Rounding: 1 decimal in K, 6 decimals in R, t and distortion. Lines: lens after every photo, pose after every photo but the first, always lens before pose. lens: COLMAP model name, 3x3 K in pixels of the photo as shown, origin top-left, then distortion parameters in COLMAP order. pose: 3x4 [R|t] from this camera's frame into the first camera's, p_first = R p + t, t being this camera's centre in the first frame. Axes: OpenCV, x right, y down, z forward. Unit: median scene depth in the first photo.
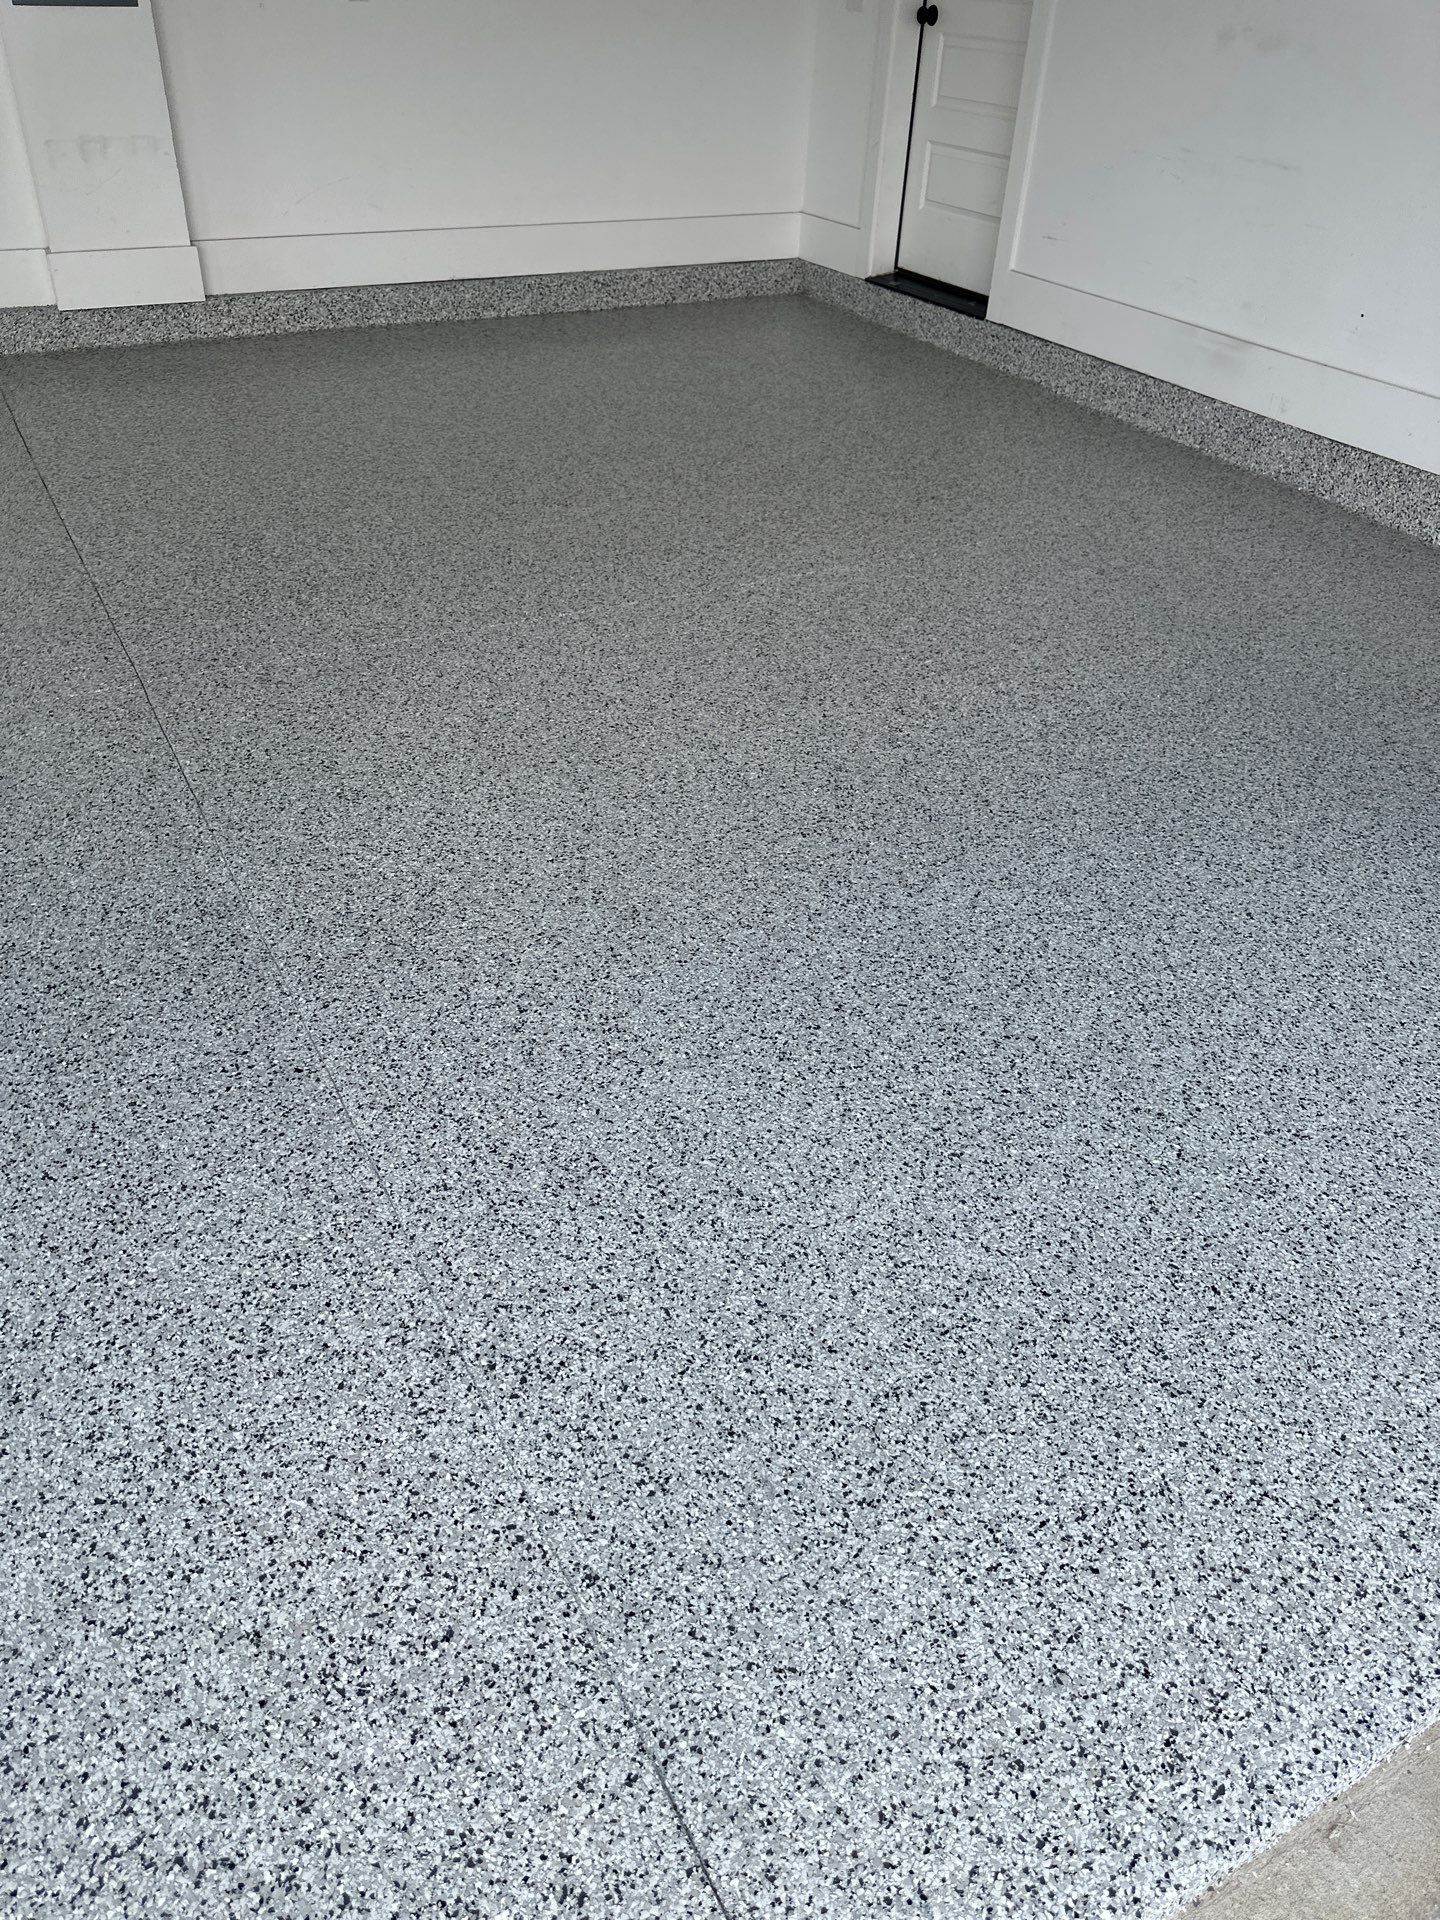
lens RADIAL K [[1346.5, 0, 739.8], [0, 1346.5, 973.8], [0, 0, 1]] dist [0.037546, -0.063789]
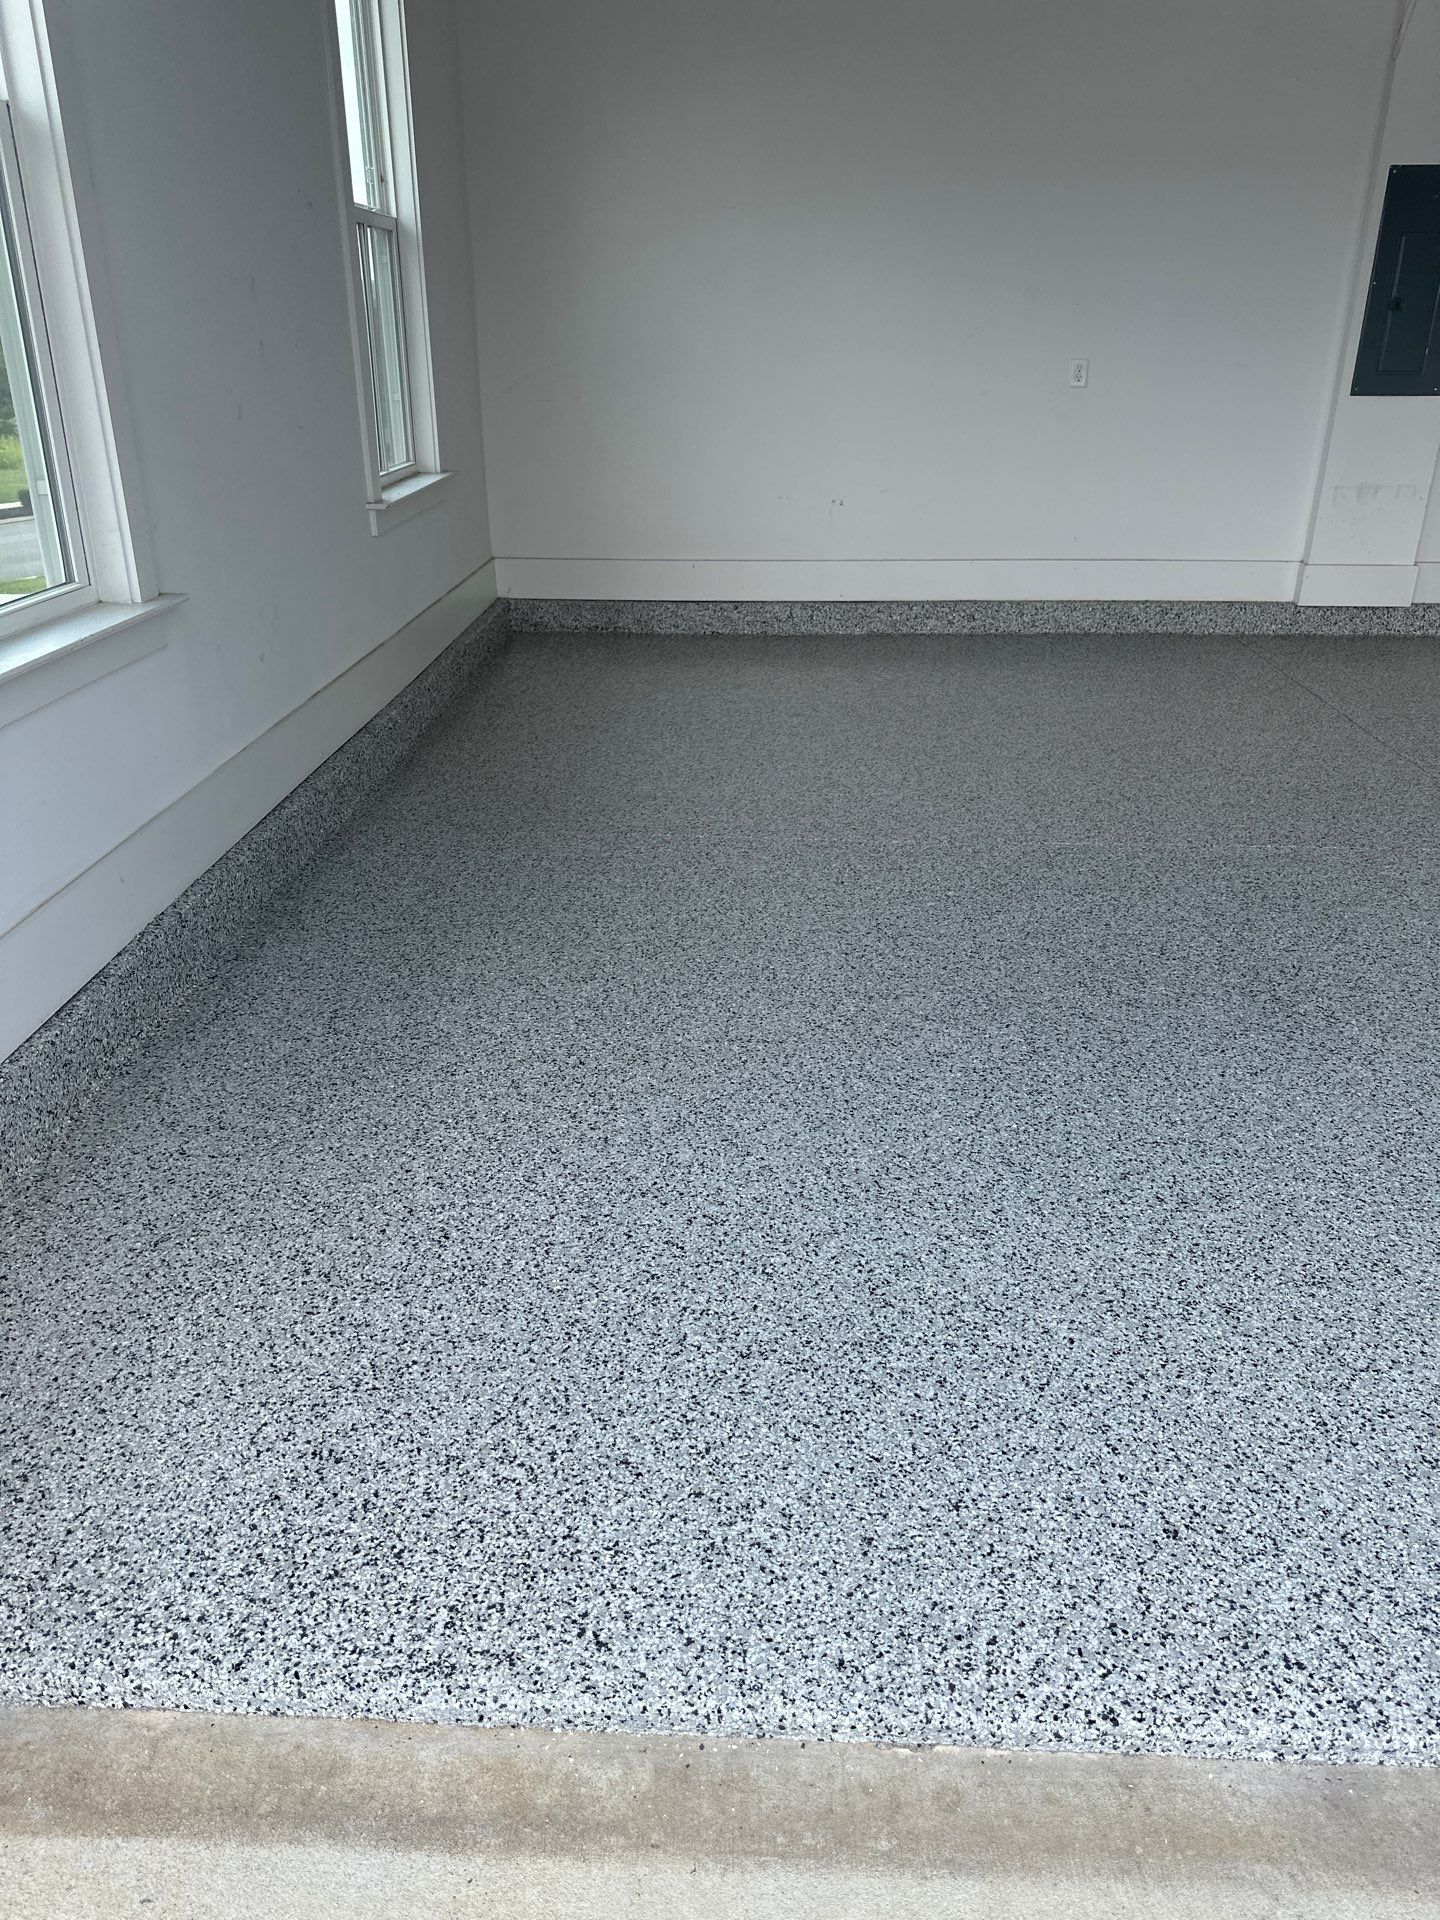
lens RADIAL K [[1346.5, 0, 712.9], [0, 1346.5, 957.9], [0, 0, 1]] dist [0.037546, -0.063789]
pose [[0.834173, 0.179475, -0.521483, -0.267003], [-0.294467, 0.944445, -0.145992, 0.208336], [0.466310, 0.275342, 0.840680, -0.298316]]
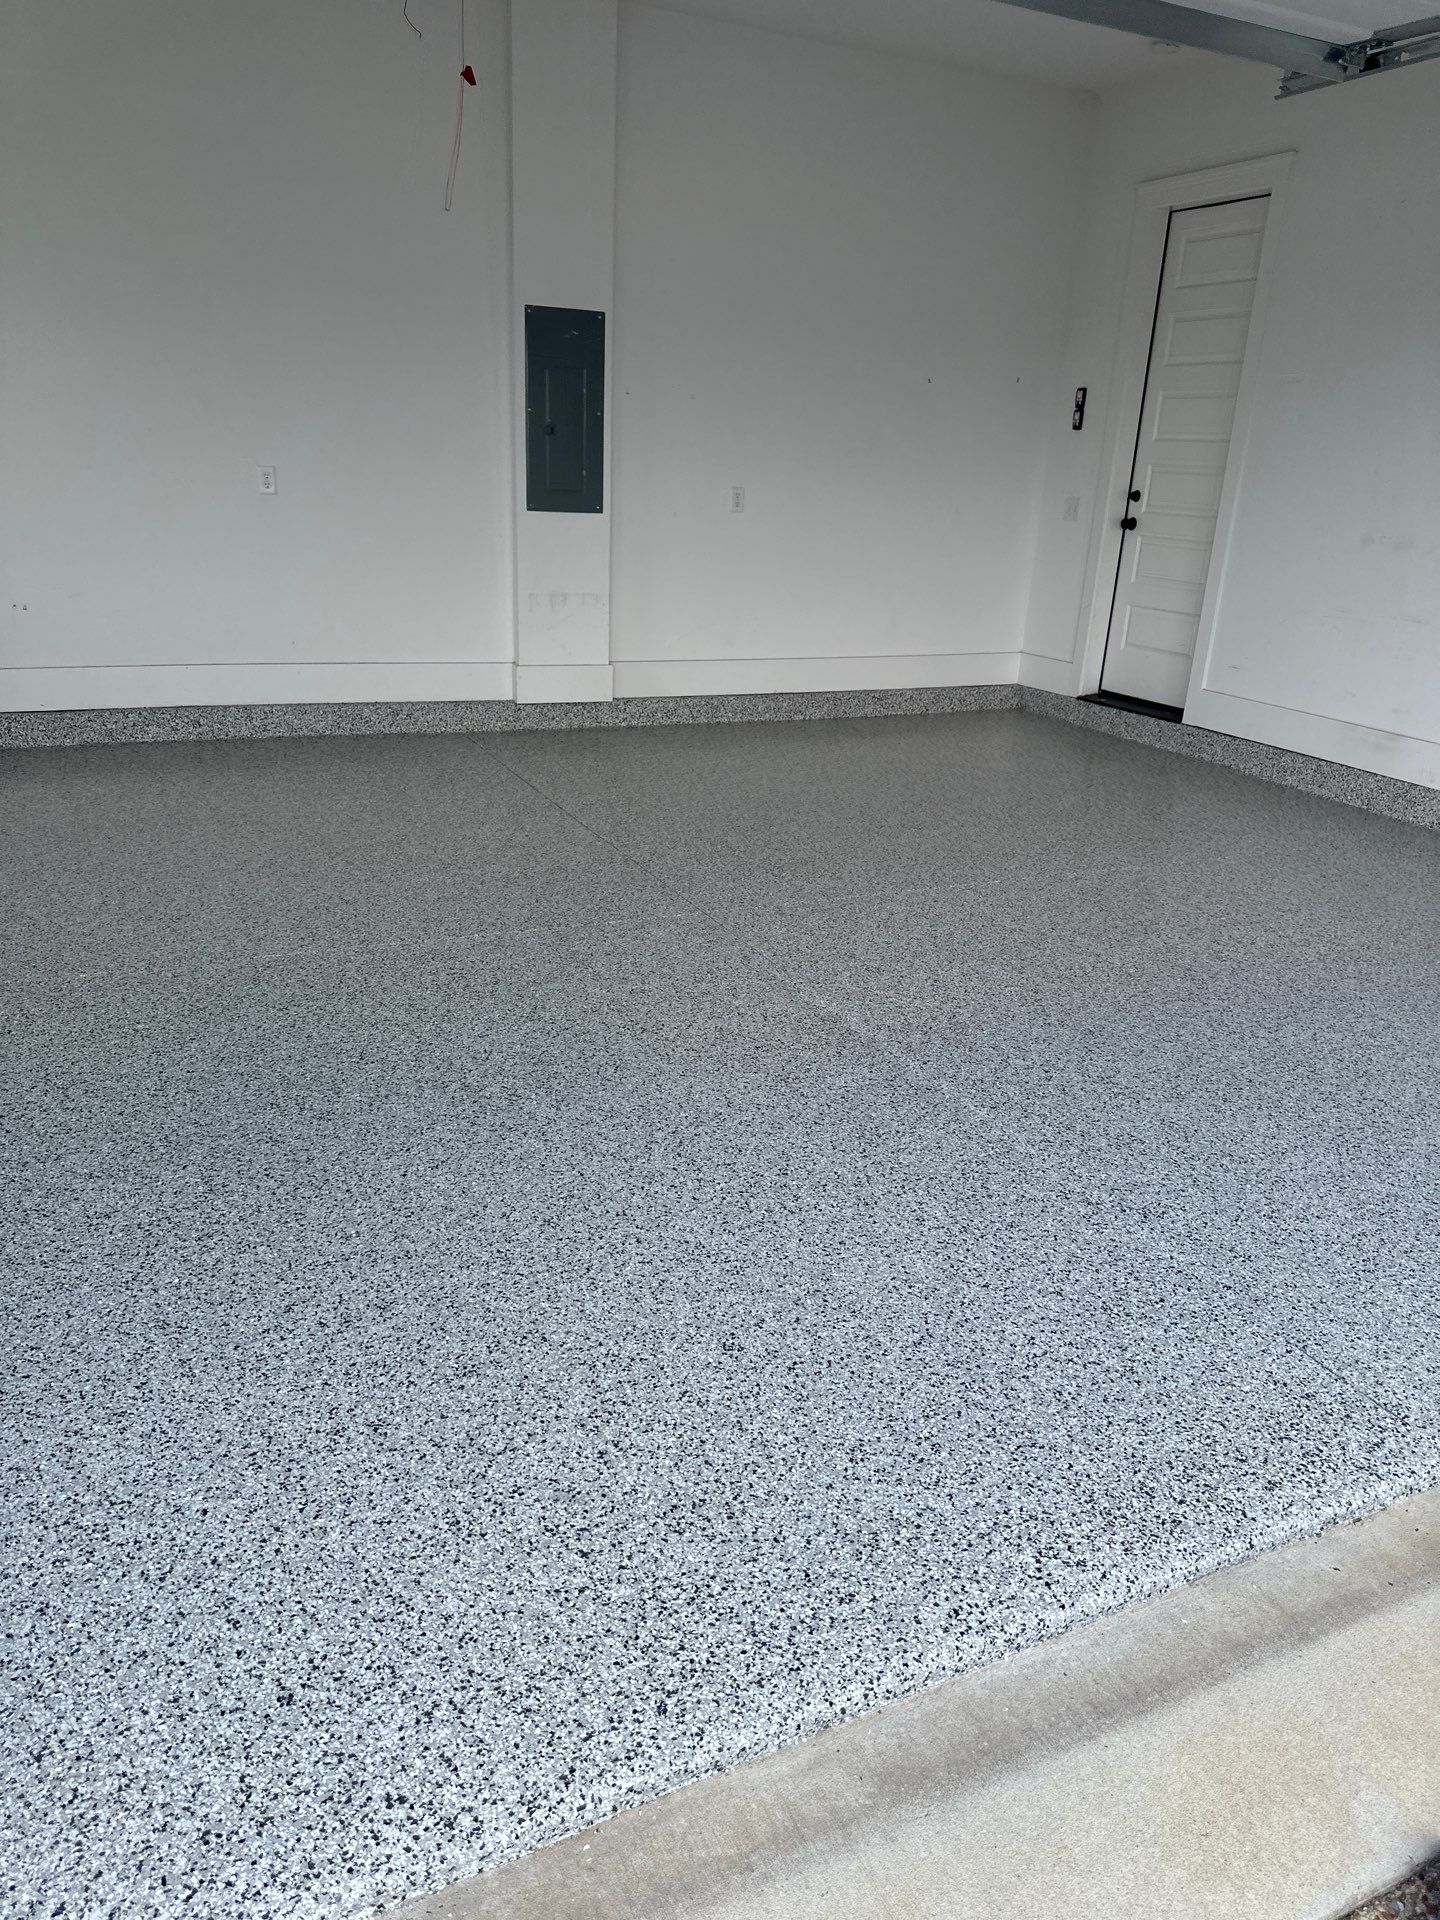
lens RADIAL K [[1346.5, 0, 746.3], [0, 1346.5, 967.2], [0, 0, 1]] dist [0.037546, -0.063789]
pose [[0.998217, 0.024926, -0.054227, -0.211164], [-0.039656, 0.956038, -0.290547, 0.187955], [0.044601, 0.292180, 0.955323, -0.276237]]
